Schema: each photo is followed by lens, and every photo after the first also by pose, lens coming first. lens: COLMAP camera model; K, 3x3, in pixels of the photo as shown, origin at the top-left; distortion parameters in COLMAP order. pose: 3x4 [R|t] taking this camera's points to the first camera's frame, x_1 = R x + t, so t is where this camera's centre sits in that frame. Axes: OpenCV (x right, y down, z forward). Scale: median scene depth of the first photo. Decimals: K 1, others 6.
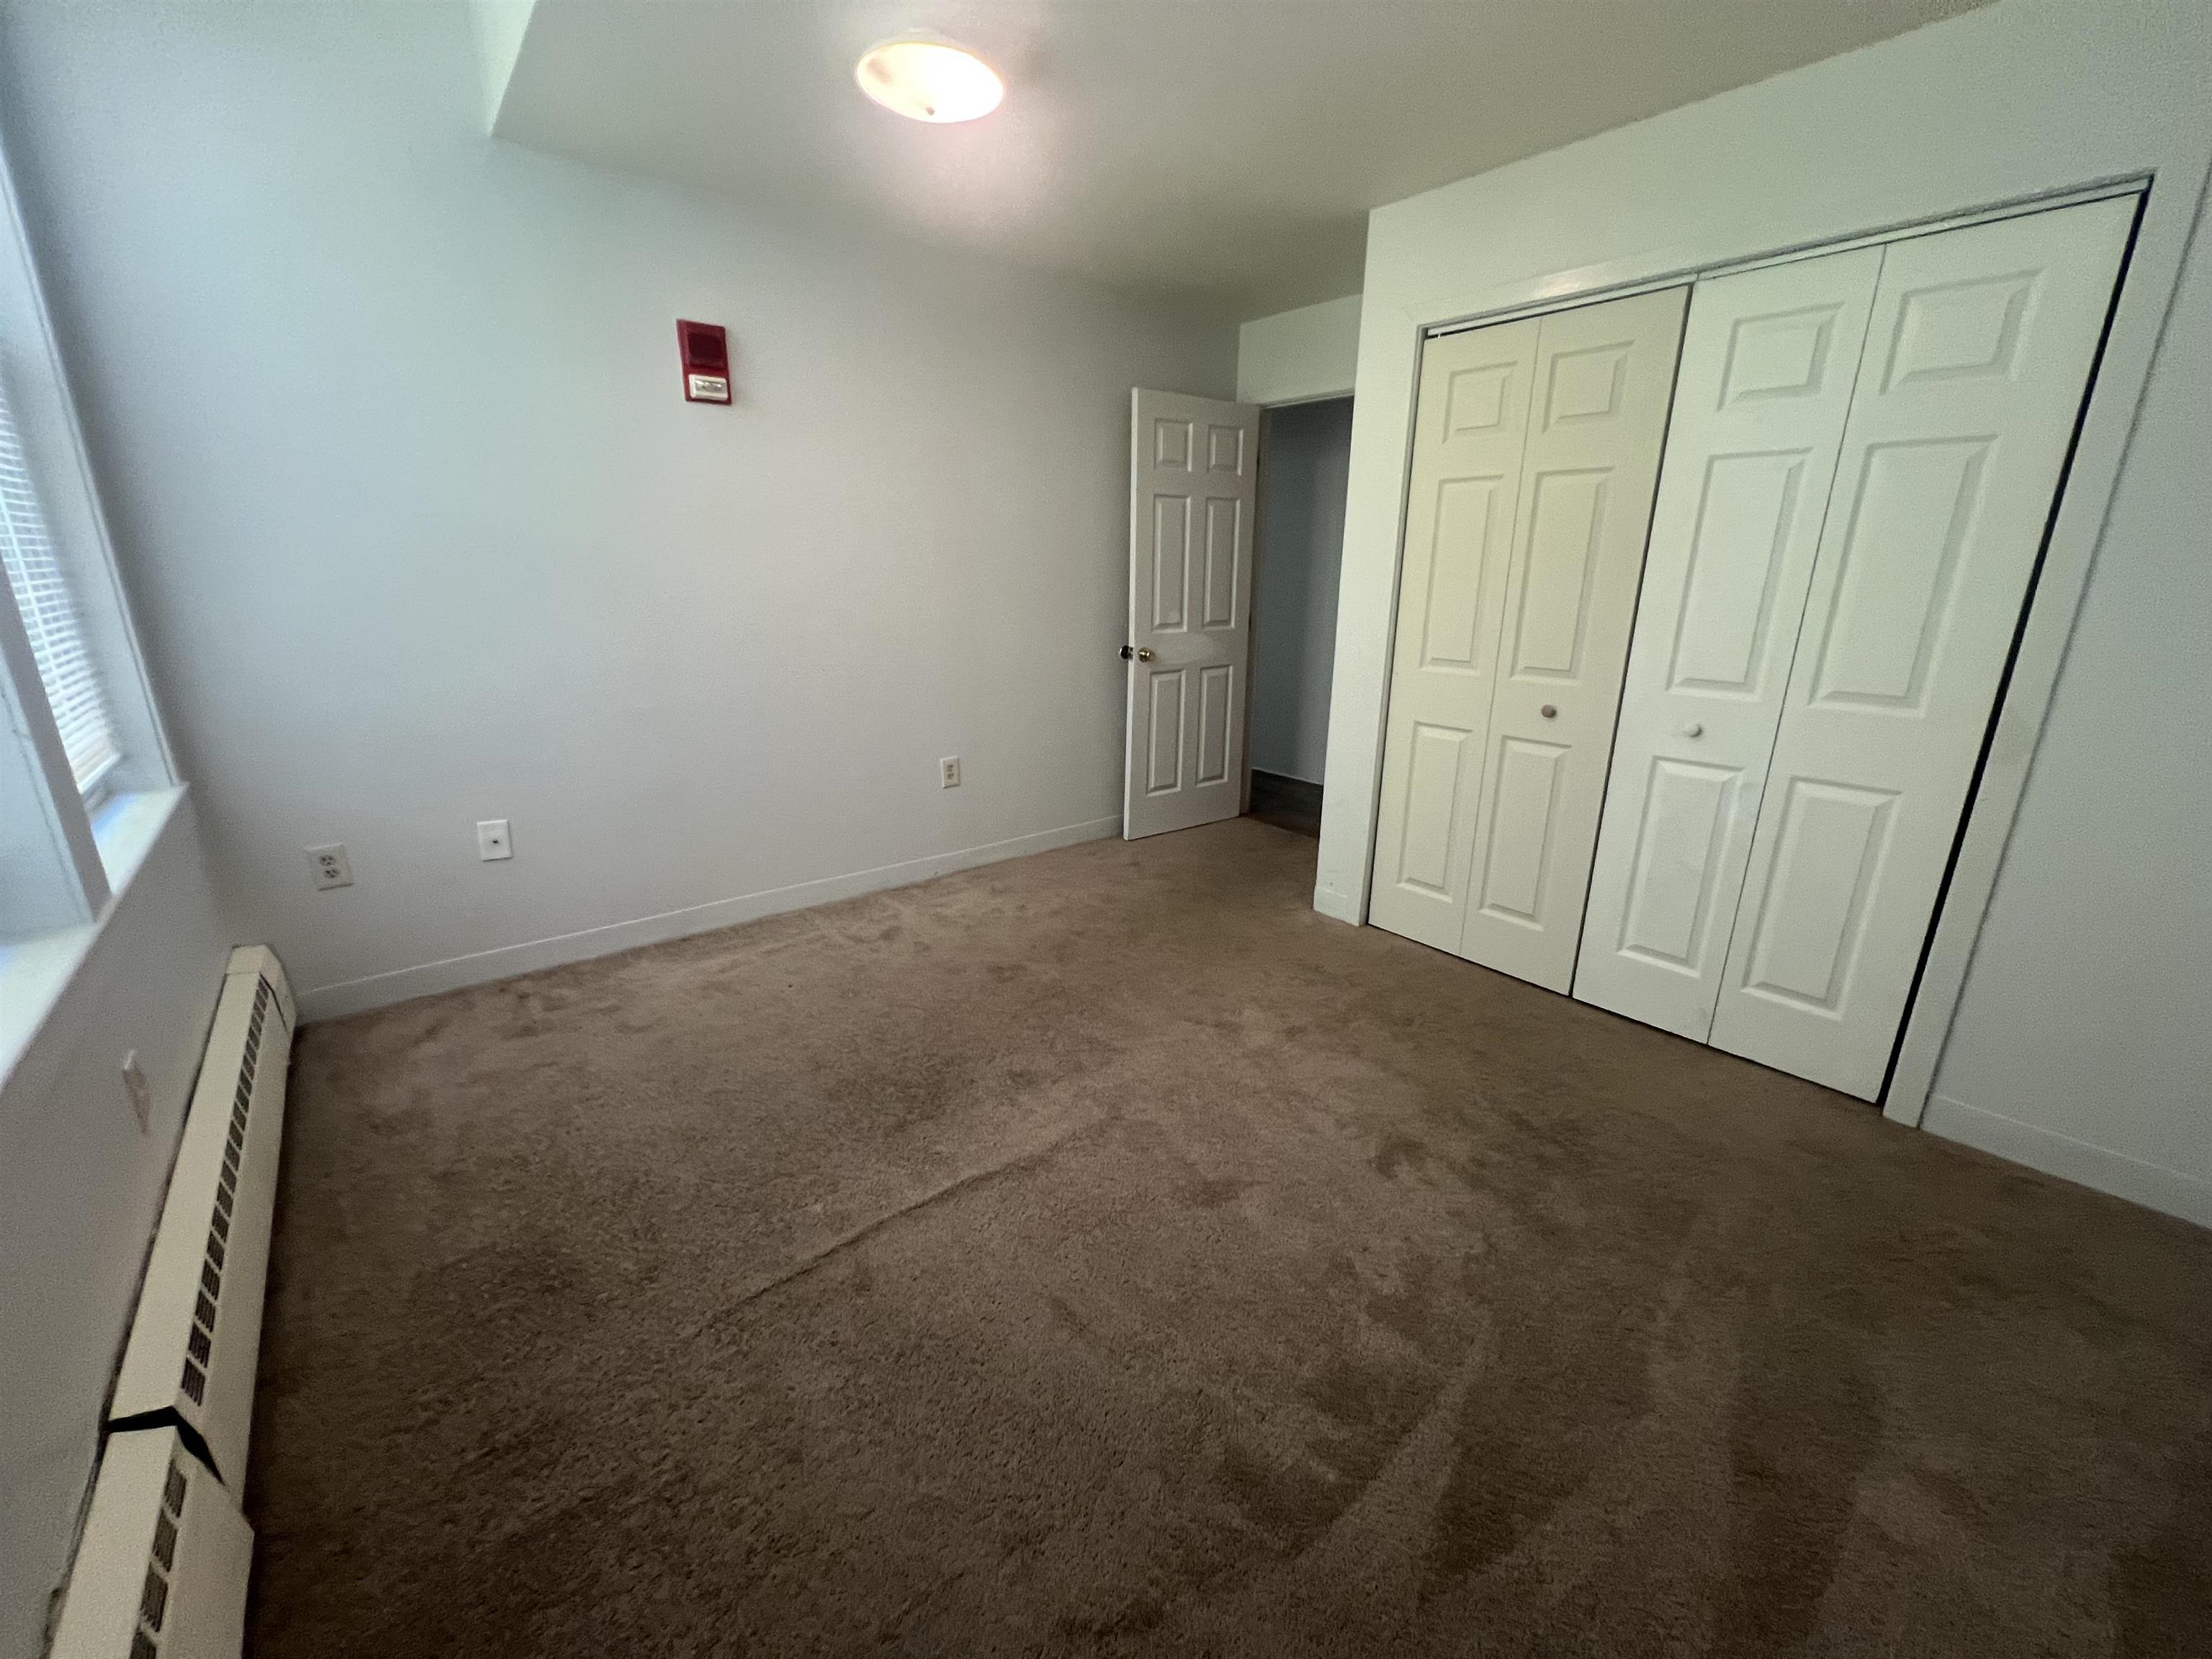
lens RADIAL K [[885.7, 0, 1097.8], [0, 885.7, 822.7], [0, 0, 1]] dist [-0.002096, 0.000236]
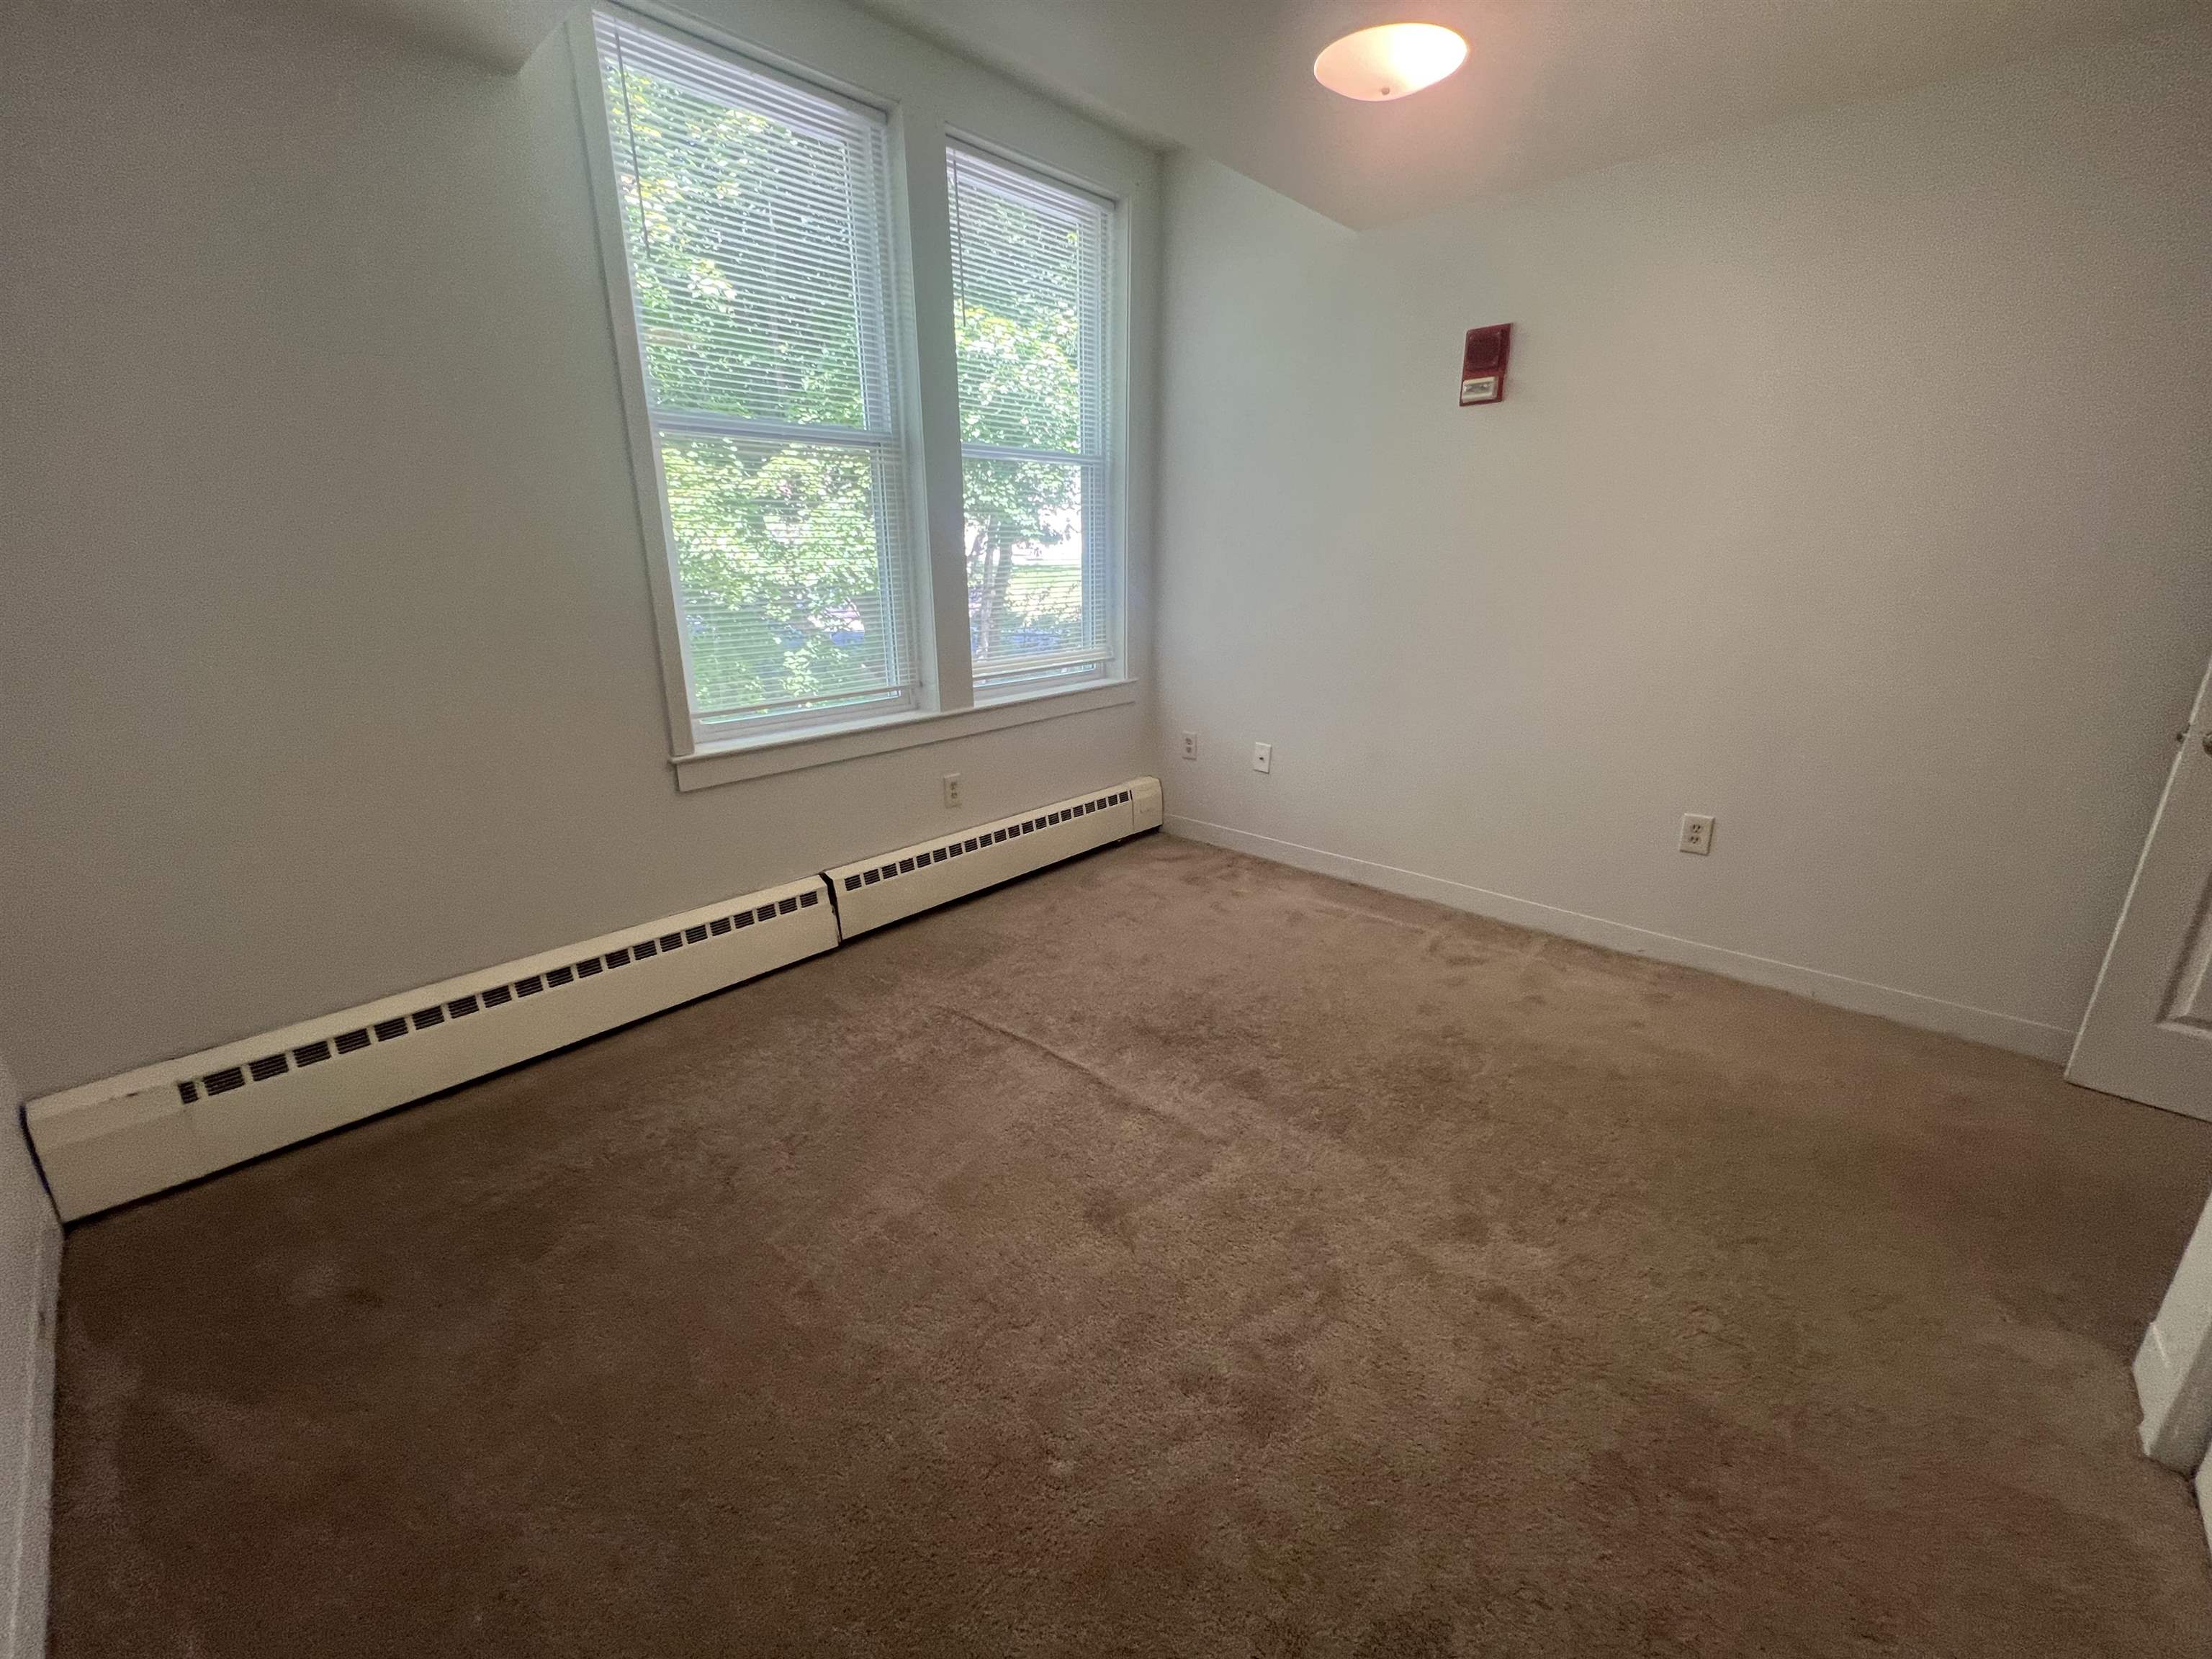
lens RADIAL K [[885.7, 0, 1097.8], [0, 885.7, 822.7], [0, 0, 1]] dist [-0.002096, 0.000236]
pose [[0.144537, 0.281104, -0.948730, 0.627963], [-0.272298, 0.933079, 0.234983, -0.139686], [0.951295, 0.224374, 0.211408, 0.469683]]
